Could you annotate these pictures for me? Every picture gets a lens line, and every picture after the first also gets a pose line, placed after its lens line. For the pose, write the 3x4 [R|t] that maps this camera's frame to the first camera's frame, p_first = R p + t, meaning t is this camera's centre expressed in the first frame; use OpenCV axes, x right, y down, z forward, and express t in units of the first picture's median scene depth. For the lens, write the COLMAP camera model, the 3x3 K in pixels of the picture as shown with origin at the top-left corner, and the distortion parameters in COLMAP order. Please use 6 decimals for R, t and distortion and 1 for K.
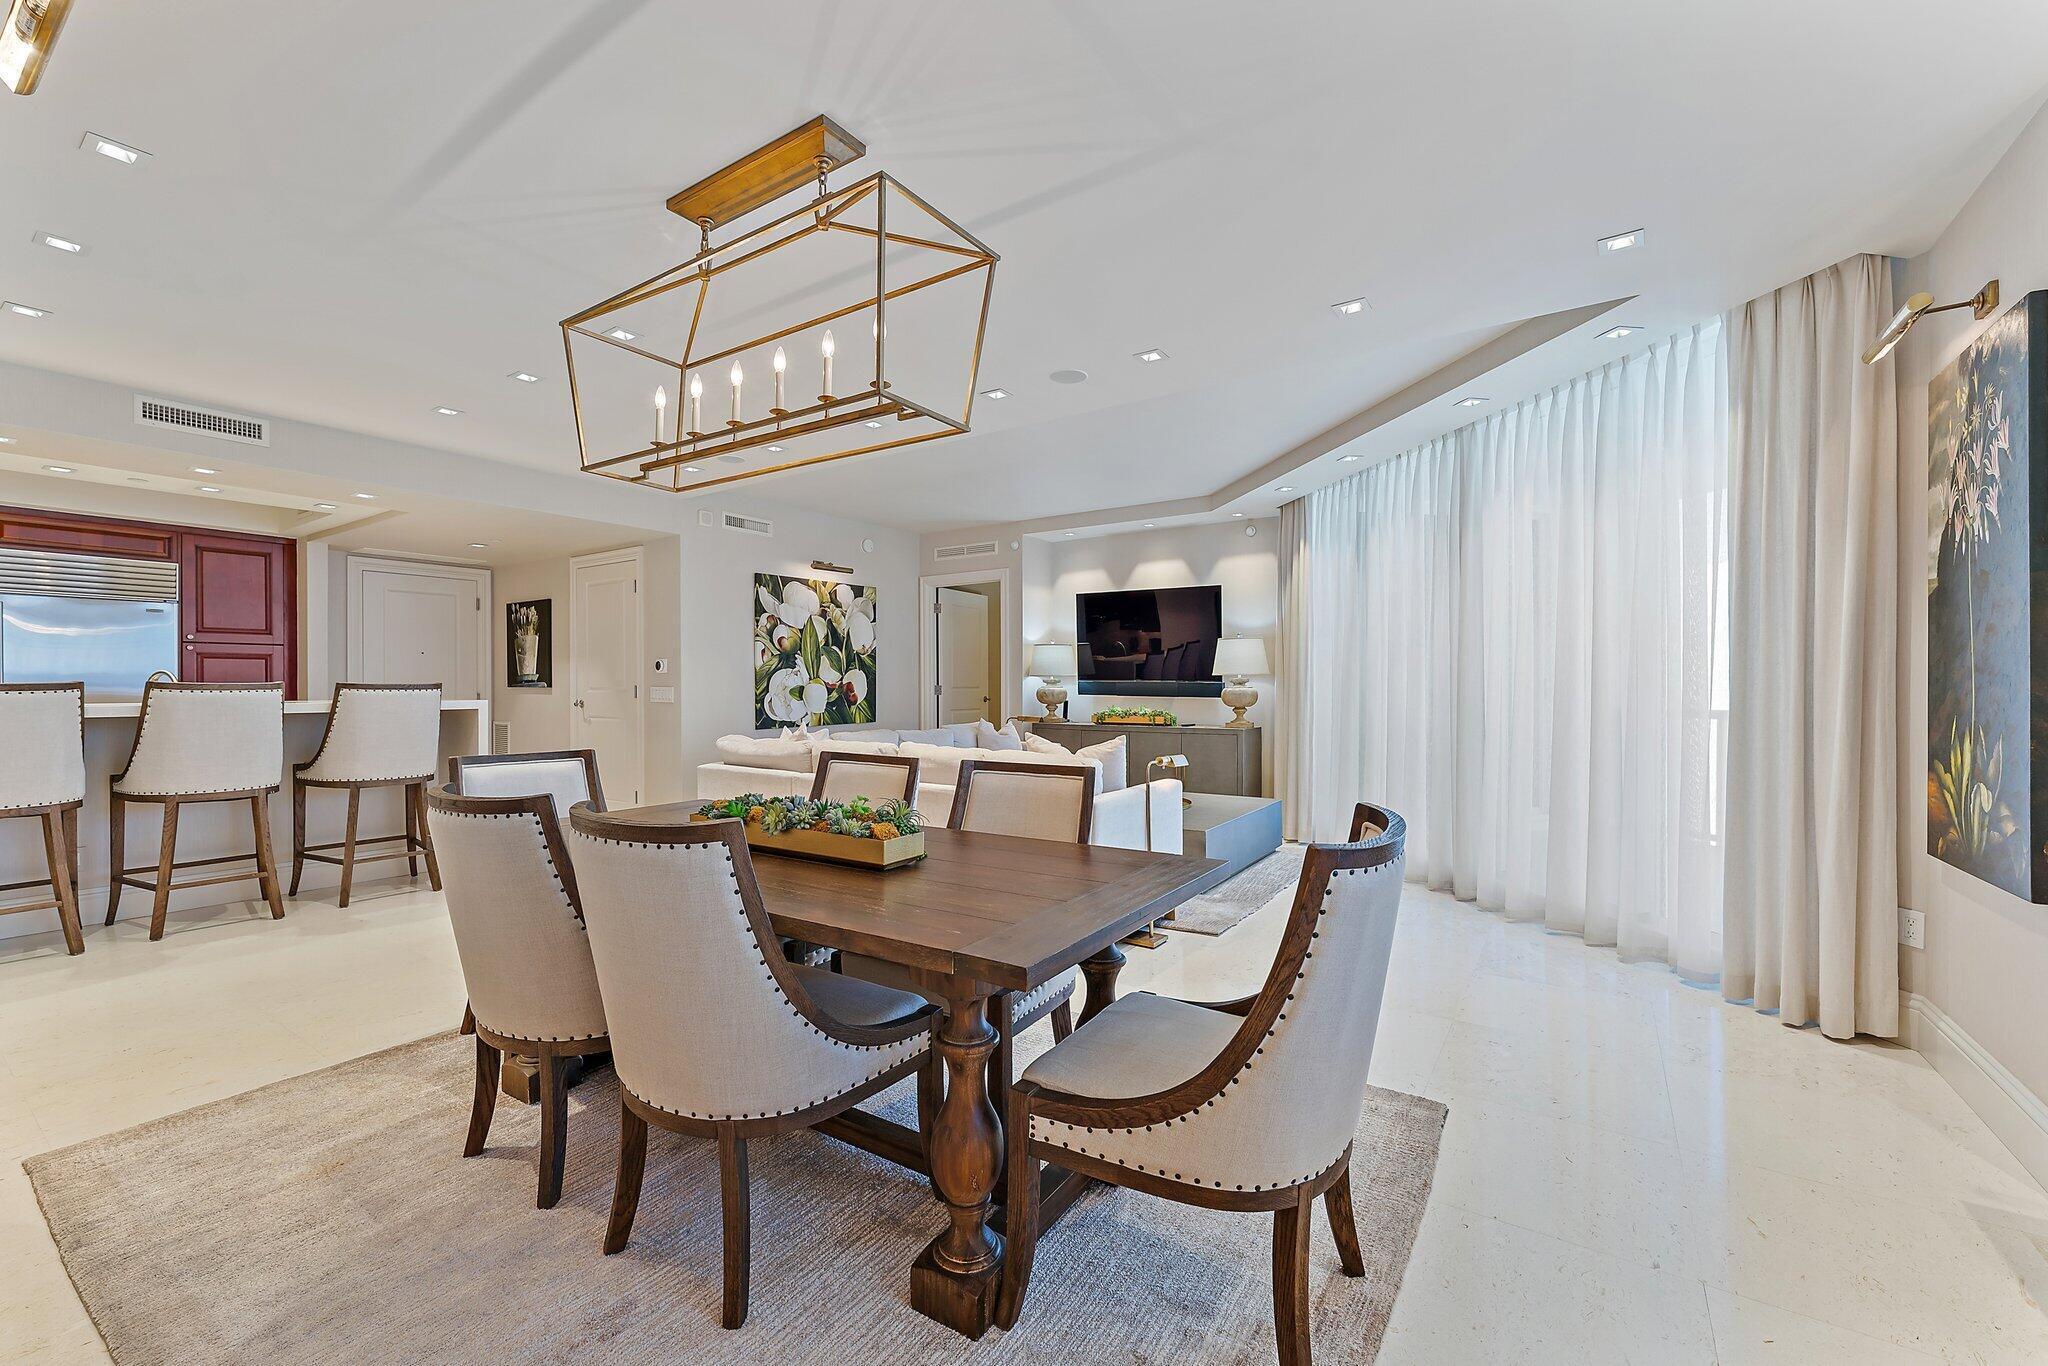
lens RADIAL K [[832.7, 0, 1018.1], [0, 832.7, 683.9], [0, 0, 1]] dist [0.001160, 0.000436]
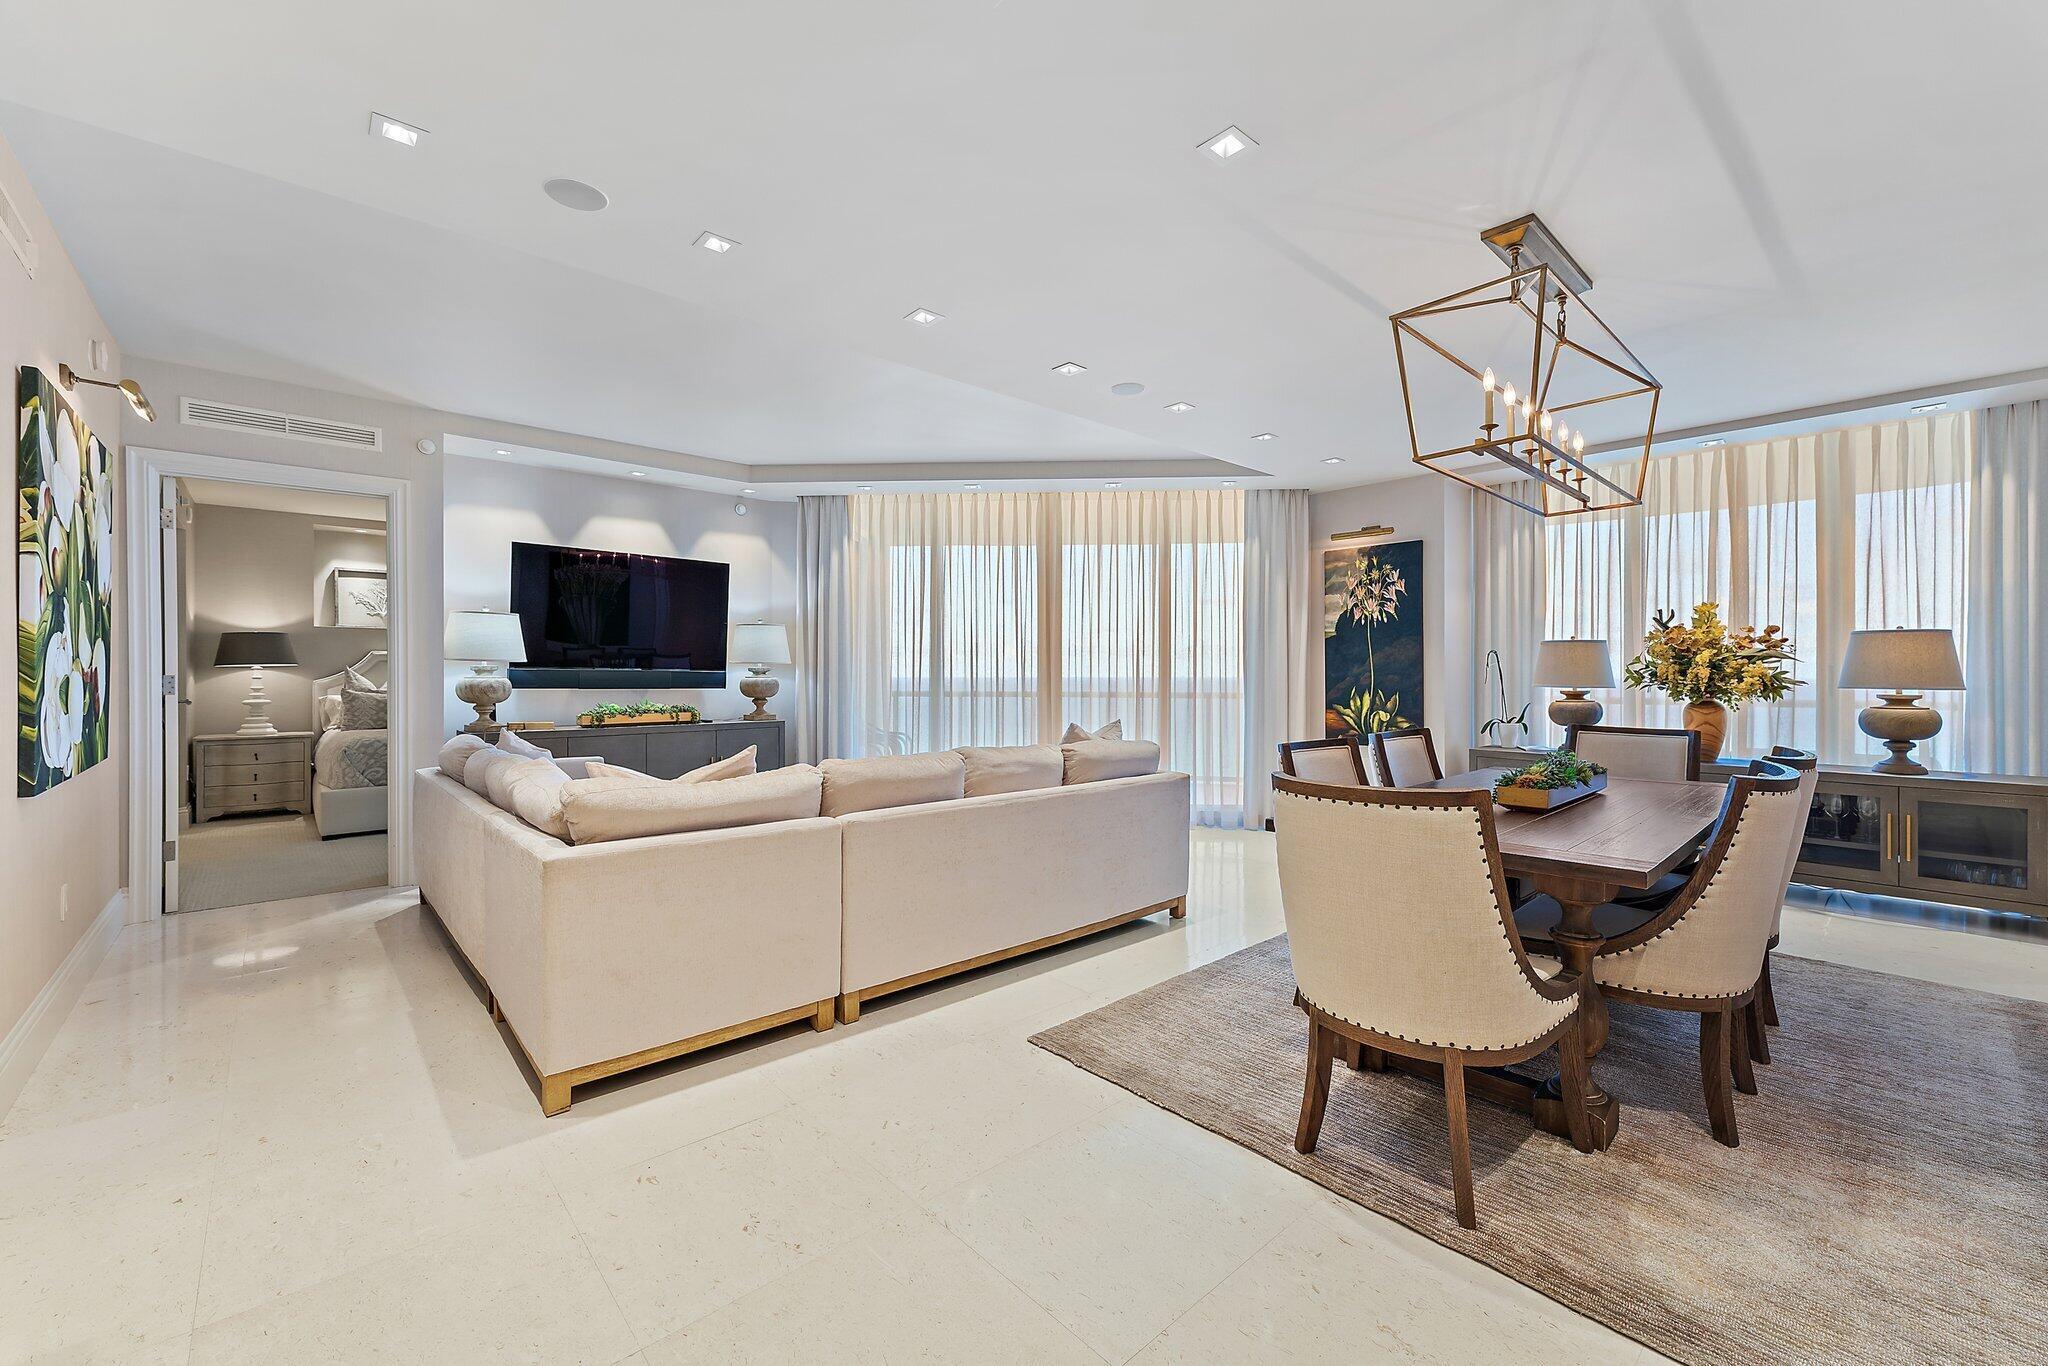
lens RADIAL K [[832.7, 0, 1018.1], [0, 832.7, 683.9], [0, 0, 1]] dist [0.001160, 0.000436]
pose [[0.234365, -0.011827, 0.972077, -0.541481], [-0.001414, 0.999921, 0.012506, -0.000018], [-0.972148, -0.004305, 0.234330, 0.467545]]
